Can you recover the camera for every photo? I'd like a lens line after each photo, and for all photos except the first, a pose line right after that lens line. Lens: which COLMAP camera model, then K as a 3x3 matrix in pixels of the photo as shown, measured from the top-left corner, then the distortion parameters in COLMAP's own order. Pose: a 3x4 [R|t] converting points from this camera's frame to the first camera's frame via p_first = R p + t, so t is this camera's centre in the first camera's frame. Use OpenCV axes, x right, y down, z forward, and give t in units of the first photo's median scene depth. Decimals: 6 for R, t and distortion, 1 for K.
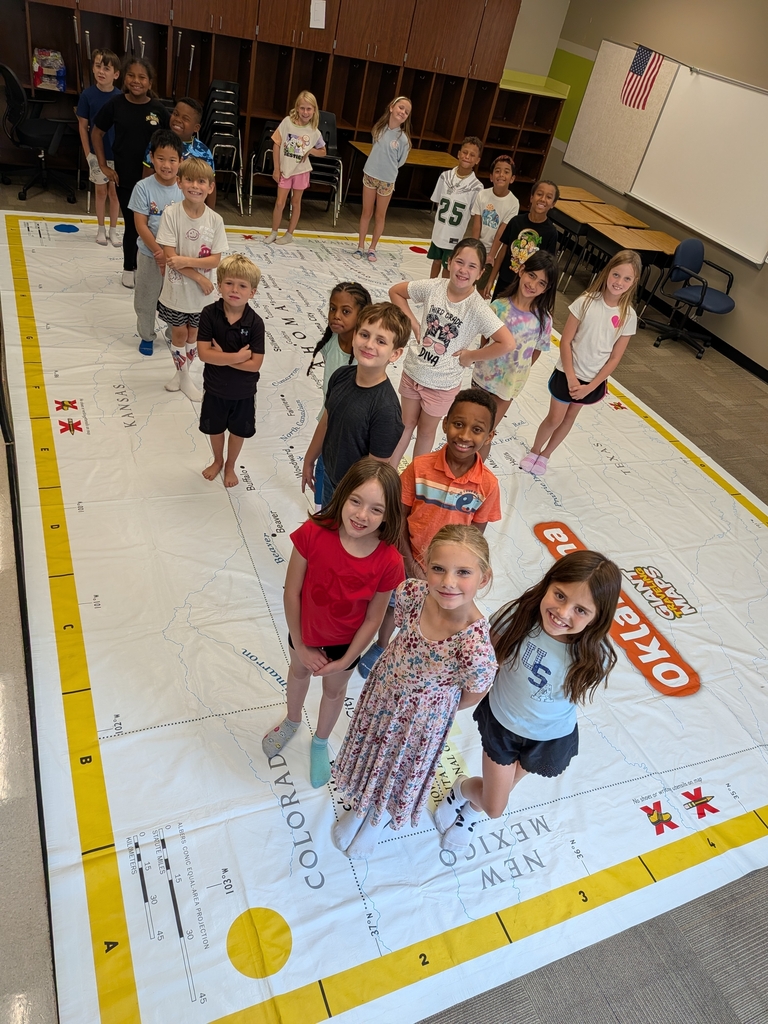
lens RADIAL K [[748.2, 0, 384.0], [0, 748.2, 512.0], [0, 0, 1]] dist [0.010746, -0.006004]
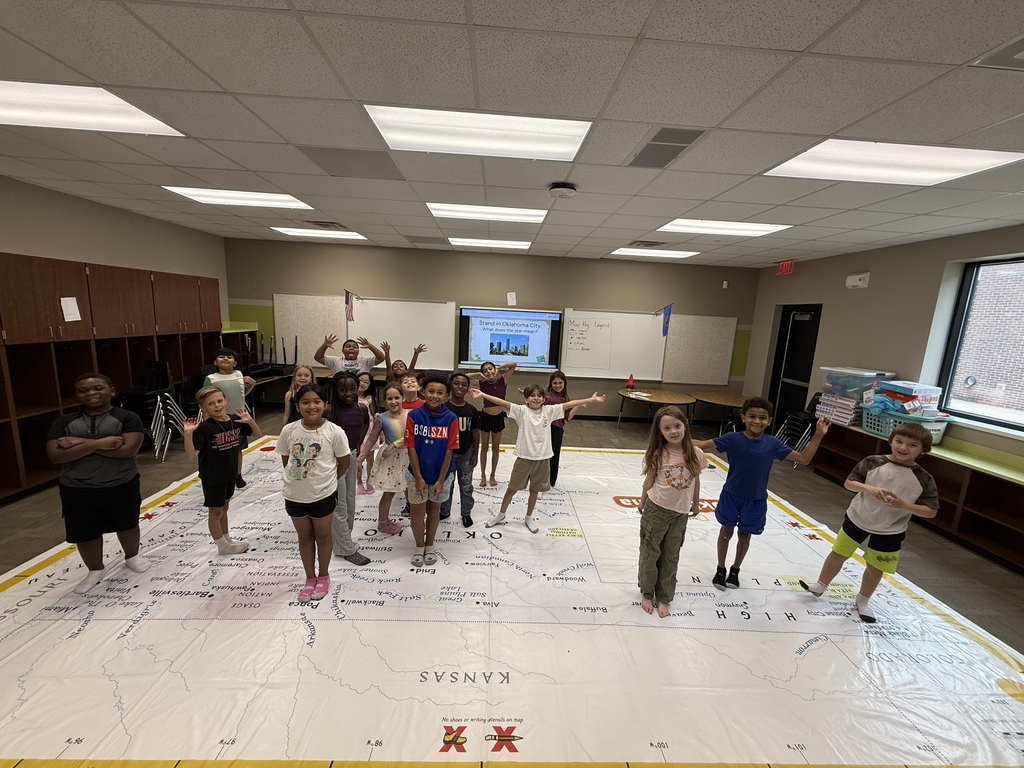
lens RADIAL K [[398.9, 0, 512.0], [0, 398.9, 384.0], [0, 0, 1]] dist [0.000930, 0.000528]
pose [[0.368770, -0.336235, 0.866576, -0.699626], [0.583652, 0.809345, 0.065657, -0.478977], [-0.723435, 0.481567, 0.494707, 0.615125]]
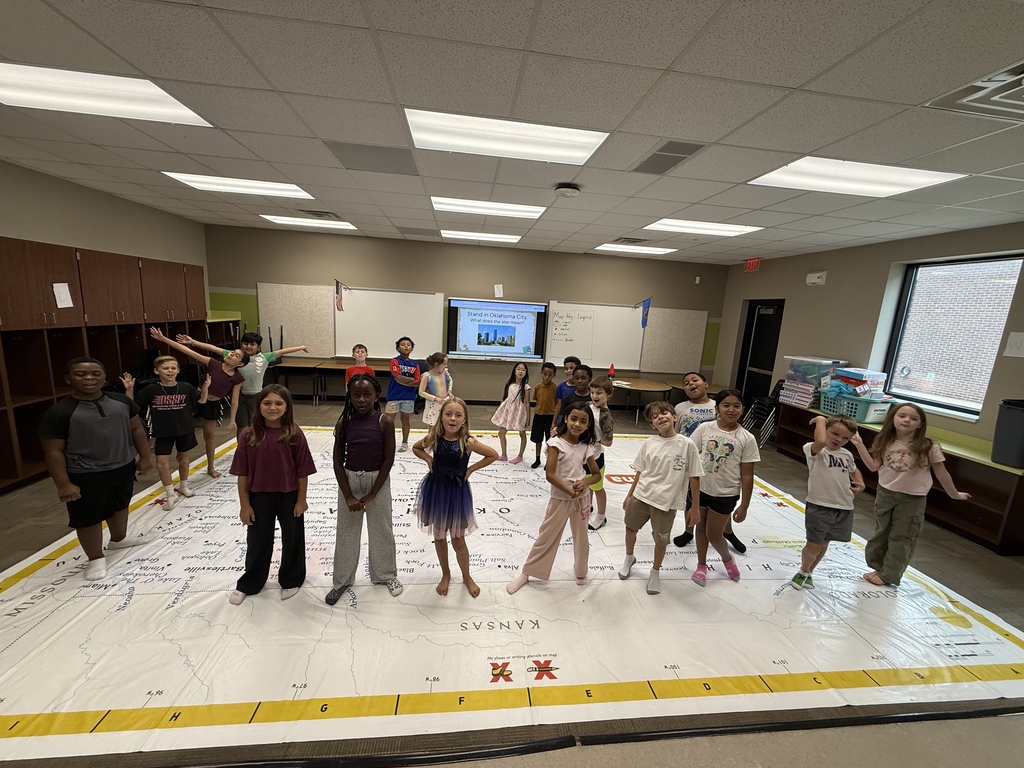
lens RADIAL K [[398.1, 0, 512.0], [0, 398.1, 384.0], [0, 0, 1]] dist [0.002888, 0.000103]
pose [[0.299079, -0.353566, 0.886309, -0.792920], [0.579980, 0.804923, 0.125389, -0.522947], [-0.757744, 0.476540, 0.445797, 0.658130]]
